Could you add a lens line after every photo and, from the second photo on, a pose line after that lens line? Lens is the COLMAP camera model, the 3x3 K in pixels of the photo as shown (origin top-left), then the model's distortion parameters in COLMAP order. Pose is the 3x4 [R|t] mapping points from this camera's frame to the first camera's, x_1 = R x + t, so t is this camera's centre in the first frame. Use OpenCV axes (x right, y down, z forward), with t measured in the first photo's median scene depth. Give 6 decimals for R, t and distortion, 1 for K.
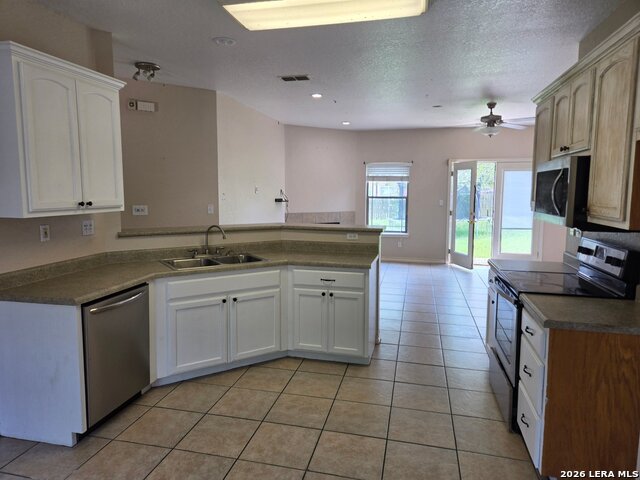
lens RADIAL K [[426.0, 0, 318.9], [0, 426.0, 233.4], [0, 0, 1]] dist [0.024350, -0.012676]
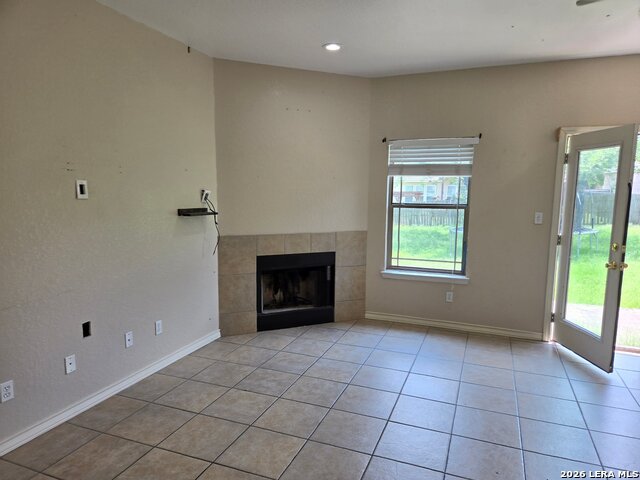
lens RADIAL K [[426.0, 0, 318.9], [0, 426.0, 244.7], [0, 0, 1]] dist [0.024350, -0.012676]
pose [[0.987081, 0.025148, -0.158237, 0.114616], [-0.020531, 0.999316, 0.030744, -0.051437], [0.158902, -0.027098, 0.986922, 0.468744]]
